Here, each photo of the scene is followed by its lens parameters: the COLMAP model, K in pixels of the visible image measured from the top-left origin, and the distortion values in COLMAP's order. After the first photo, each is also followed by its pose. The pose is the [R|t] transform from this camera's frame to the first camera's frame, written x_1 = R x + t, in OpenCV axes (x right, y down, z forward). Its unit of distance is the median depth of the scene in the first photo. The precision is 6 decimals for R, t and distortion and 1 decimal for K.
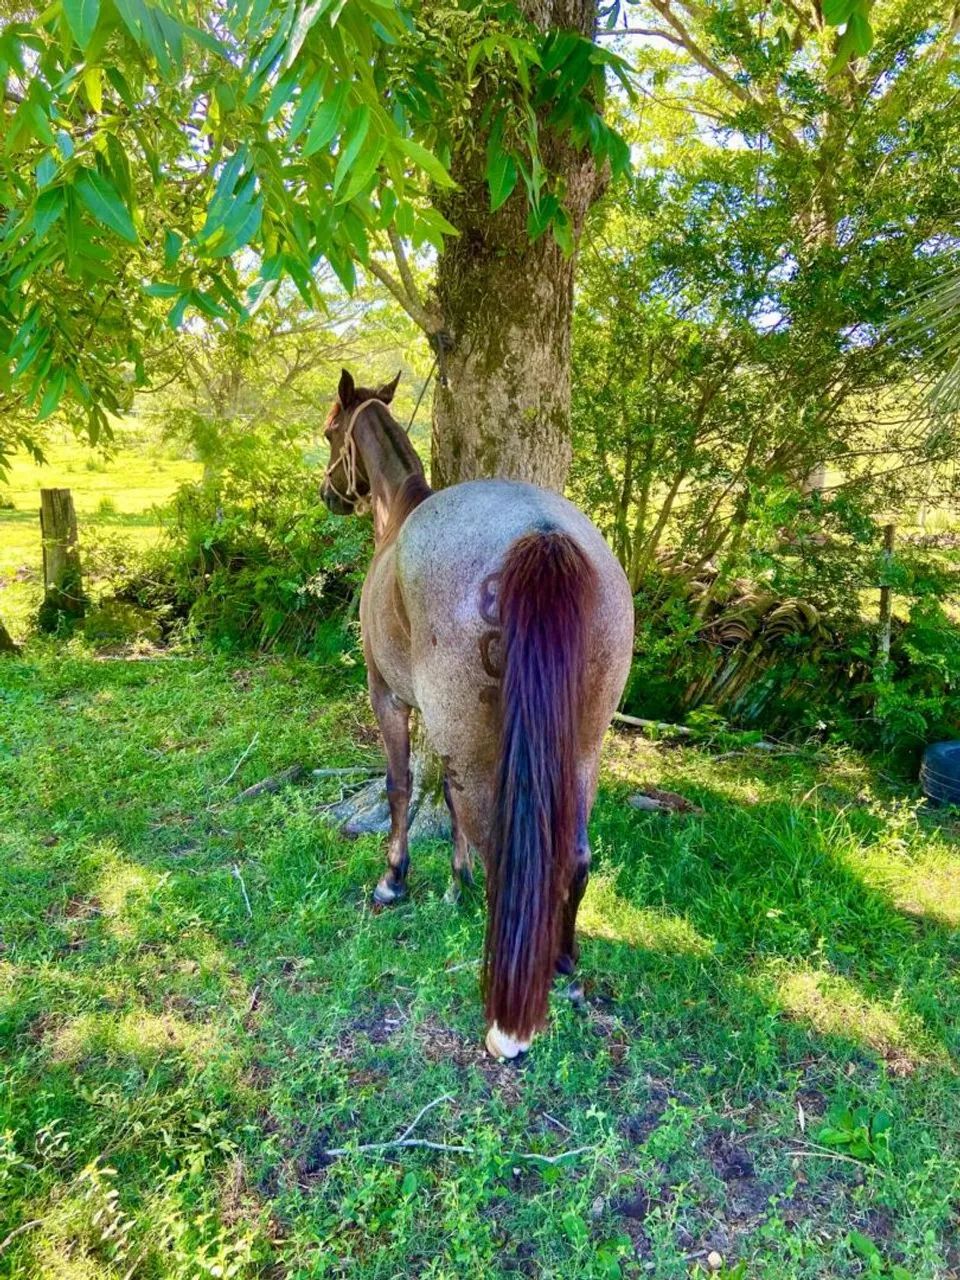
lens RADIAL K [[1067.4, 0, 480.0], [0, 1067.4, 640.0], [0, 0, 1]] dist [0.069919, -0.085356]
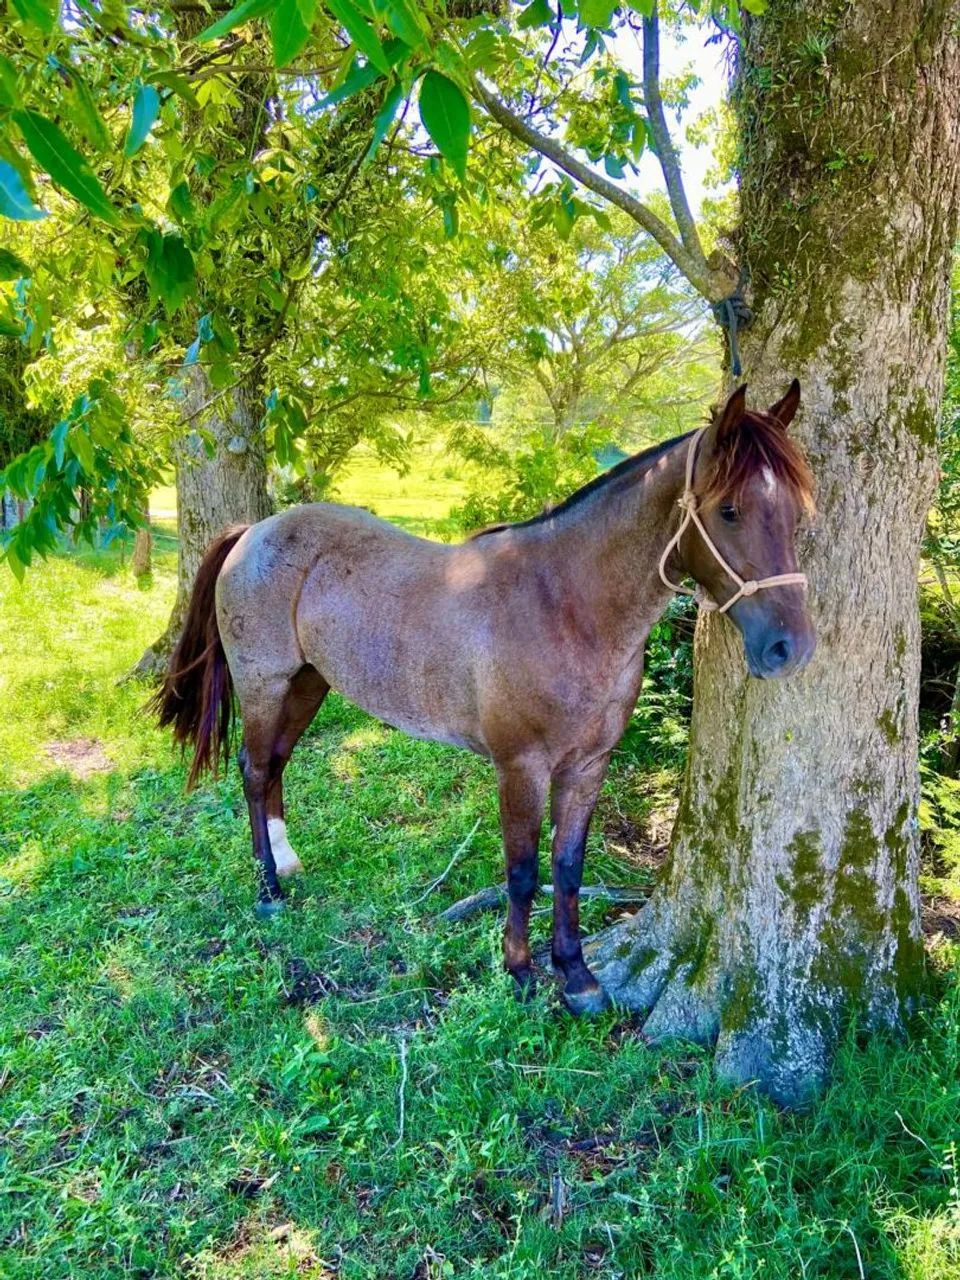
lens RADIAL K [[945.3, 0, 478.1], [0, 945.3, 631.2], [0, 0, 1]] dist [0.091987, -0.117798]
pose [[0.934415, 0.053107, -0.352204, 0.036989], [-0.048730, 0.998585, 0.021290, -0.083823], [0.352837, -0.002731, 0.935681, 0.384311]]
